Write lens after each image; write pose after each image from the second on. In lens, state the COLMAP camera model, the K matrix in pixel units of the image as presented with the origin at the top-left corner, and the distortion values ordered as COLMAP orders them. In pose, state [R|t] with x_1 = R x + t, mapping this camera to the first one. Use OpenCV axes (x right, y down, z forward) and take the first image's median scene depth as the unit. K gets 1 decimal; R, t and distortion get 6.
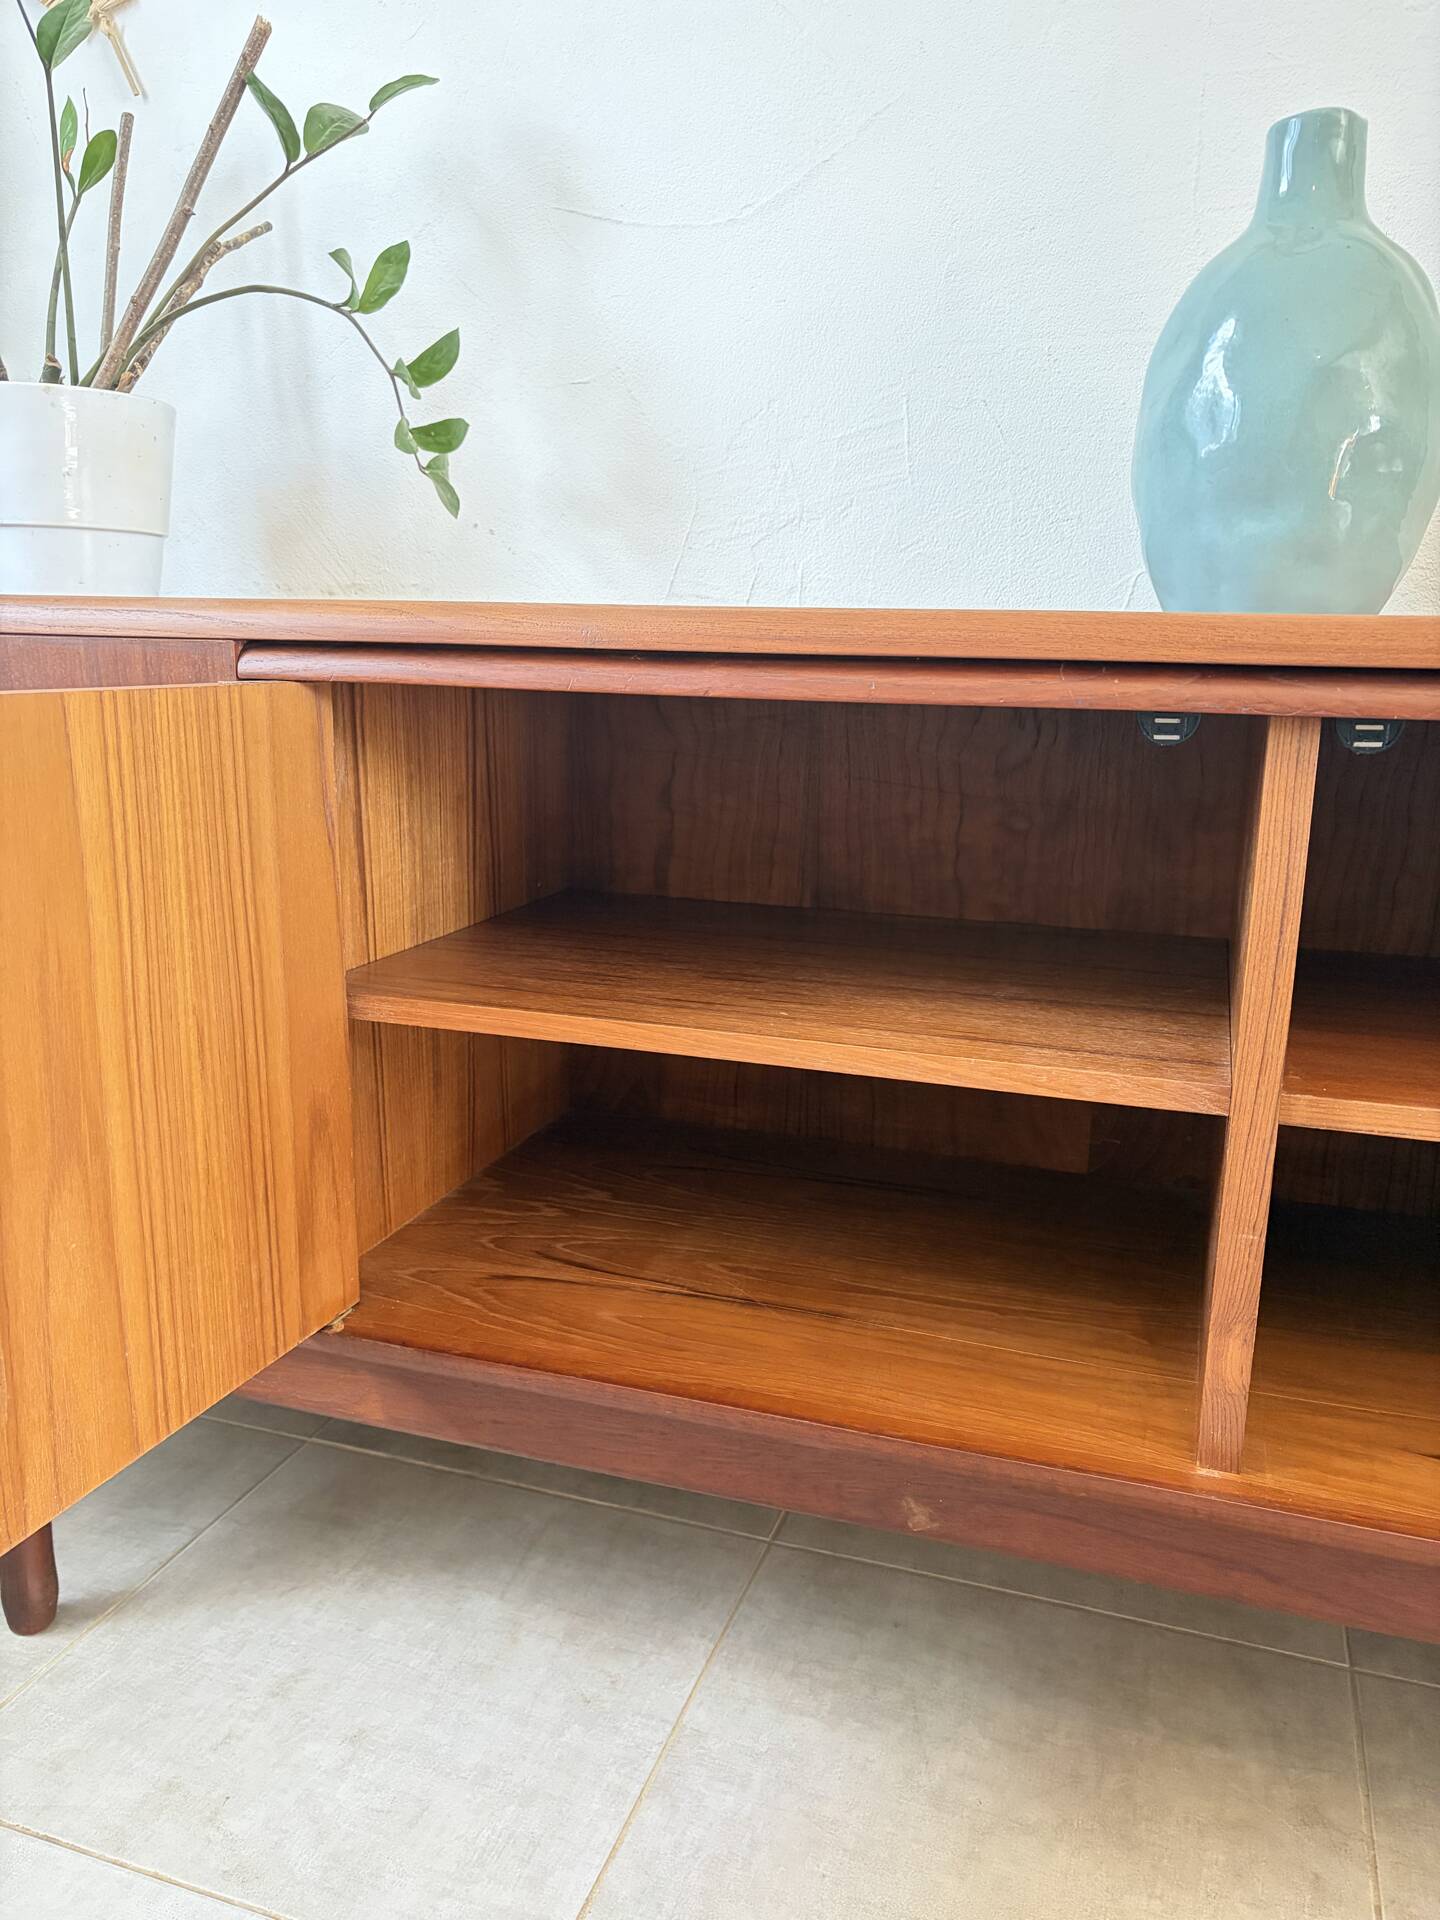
lens RADIAL K [[1452.5, 0, 729.7], [0, 1452.5, 972.6], [0, 0, 1]] dist [0.051221, -0.056282]
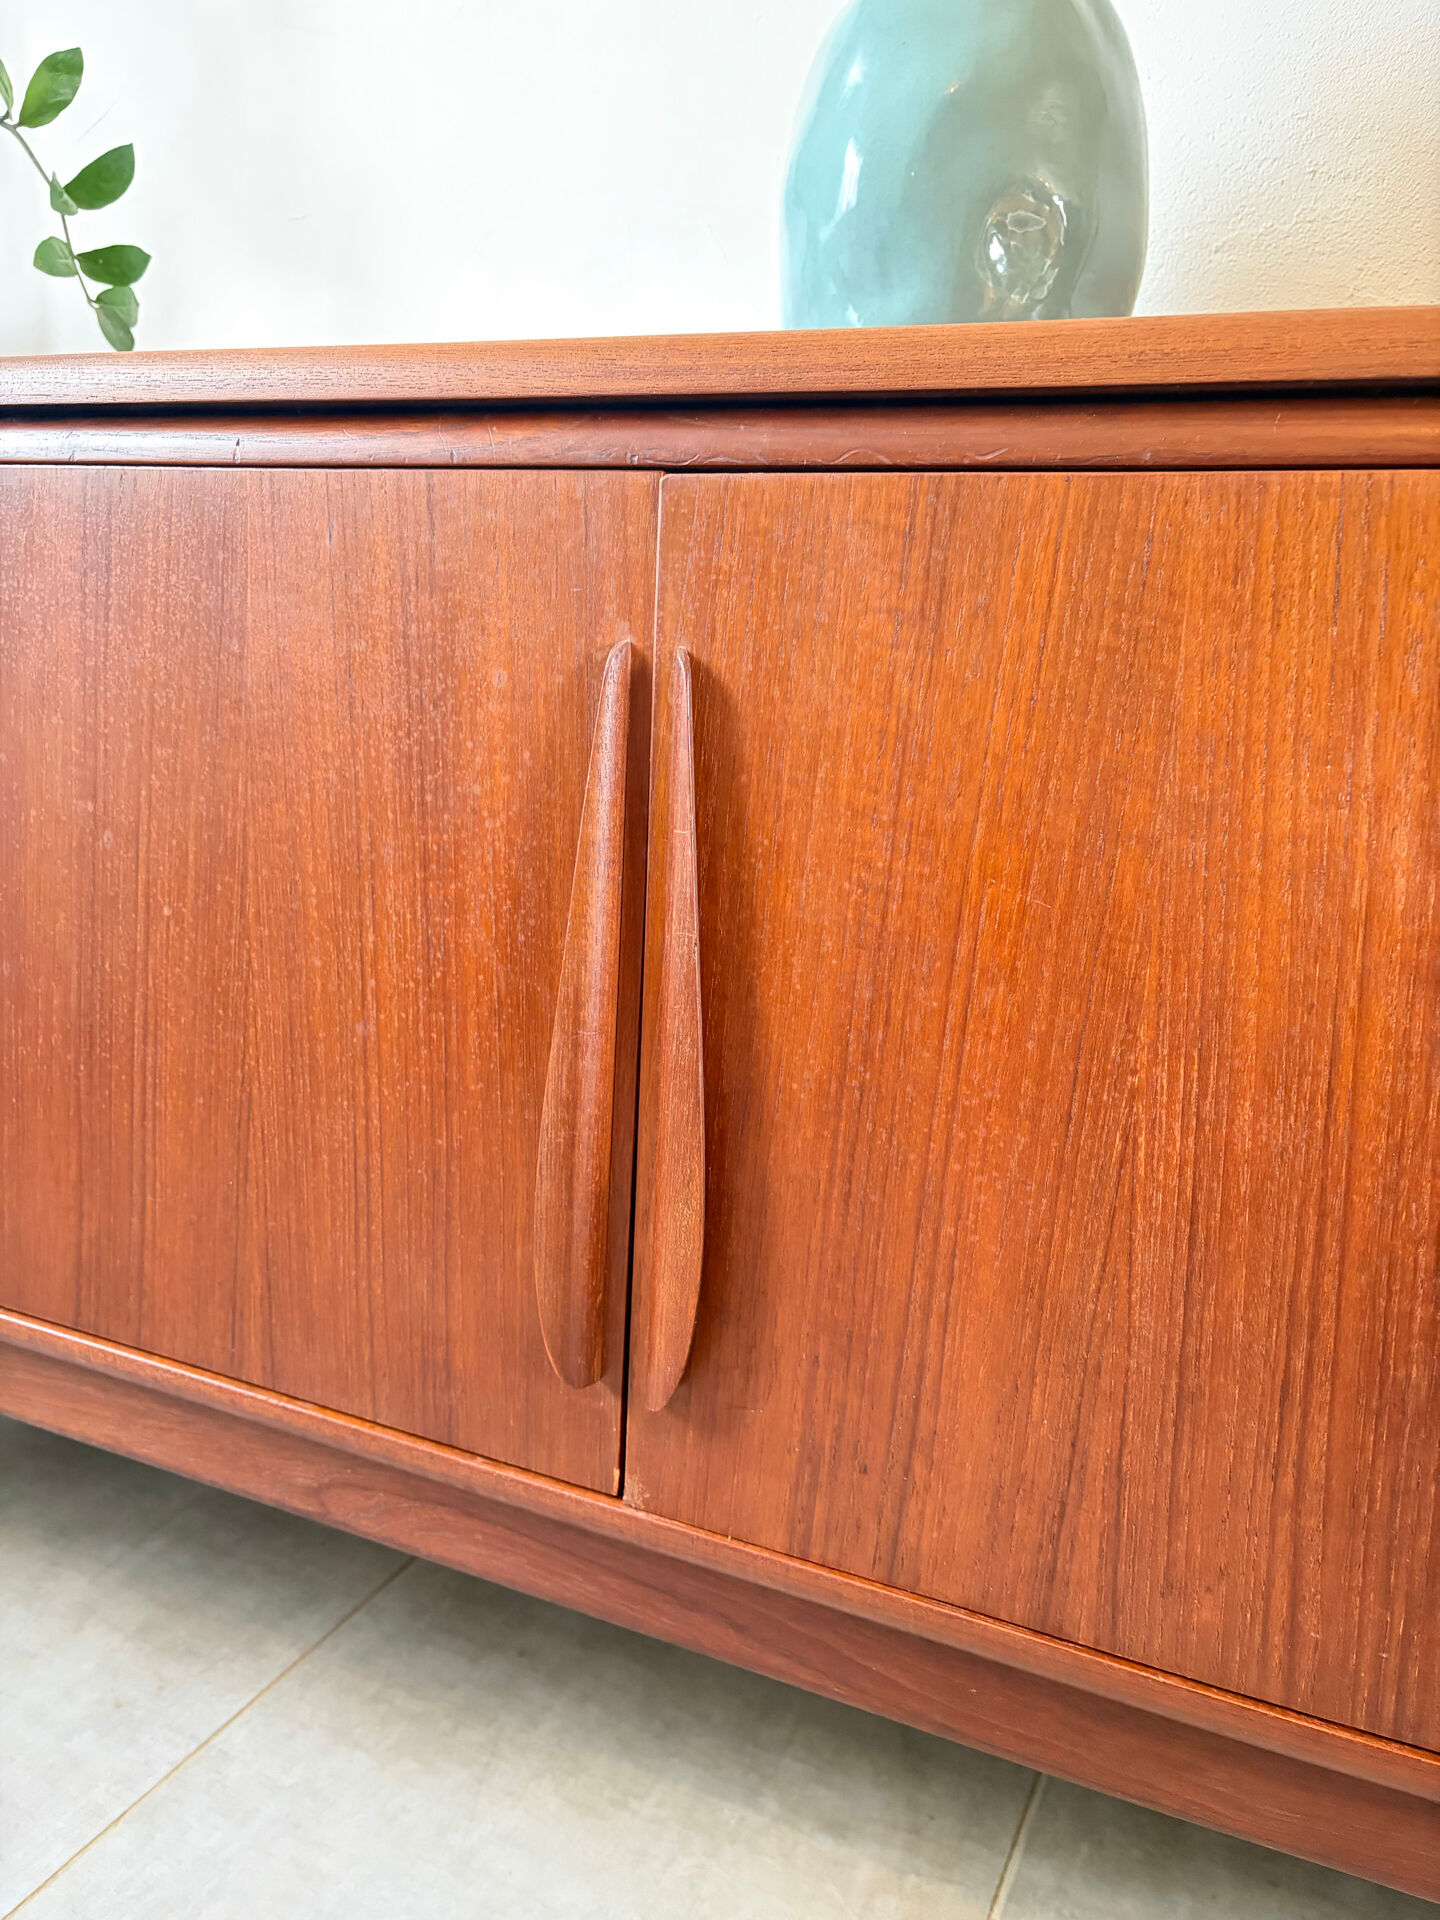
lens RADIAL K [[1470.2, 0, 720.9], [0, 1470.2, 979.0], [0, 0, 1]] dist [0.043628, -0.063407]
pose [[0.993667, 0.054168, -0.098450, 0.314621], [-0.055106, 0.998457, -0.006839, 0.058022], [0.097928, 0.012221, 0.995118, 0.163936]]
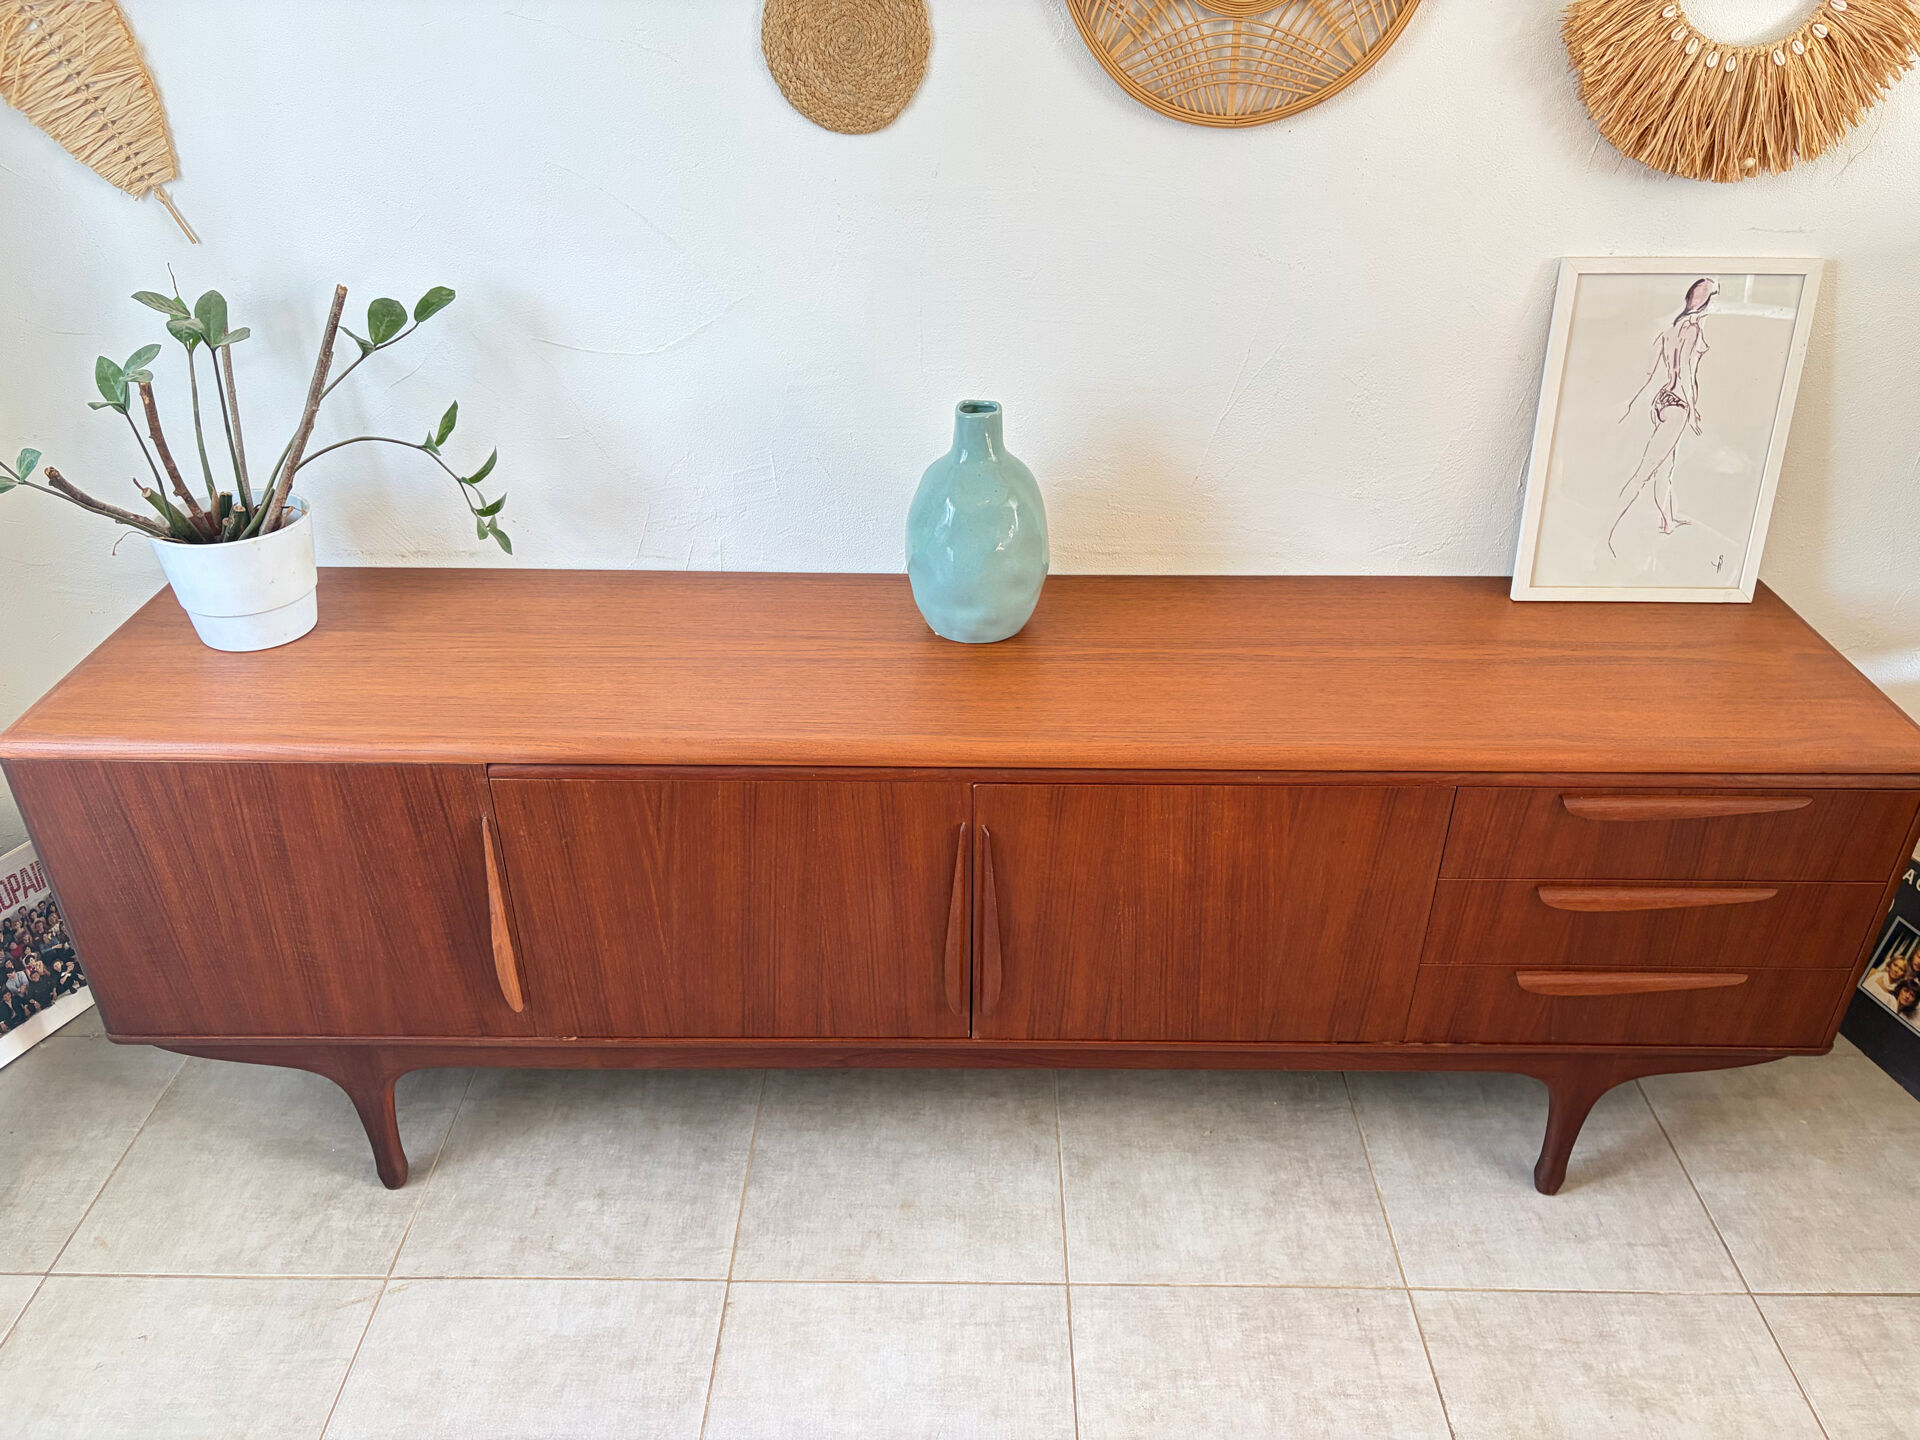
lens RADIAL K [[1452.5, 0, 968.3], [0, 1452.5, 728.9], [0, 0, 1]] dist [0.051221, -0.056282]
pose [[0.950724, -0.170274, 0.259094, -0.176111], [0.079920, 0.942042, 0.325838, -0.696426], [-0.299559, -0.289075, 0.909230, -0.803207]]
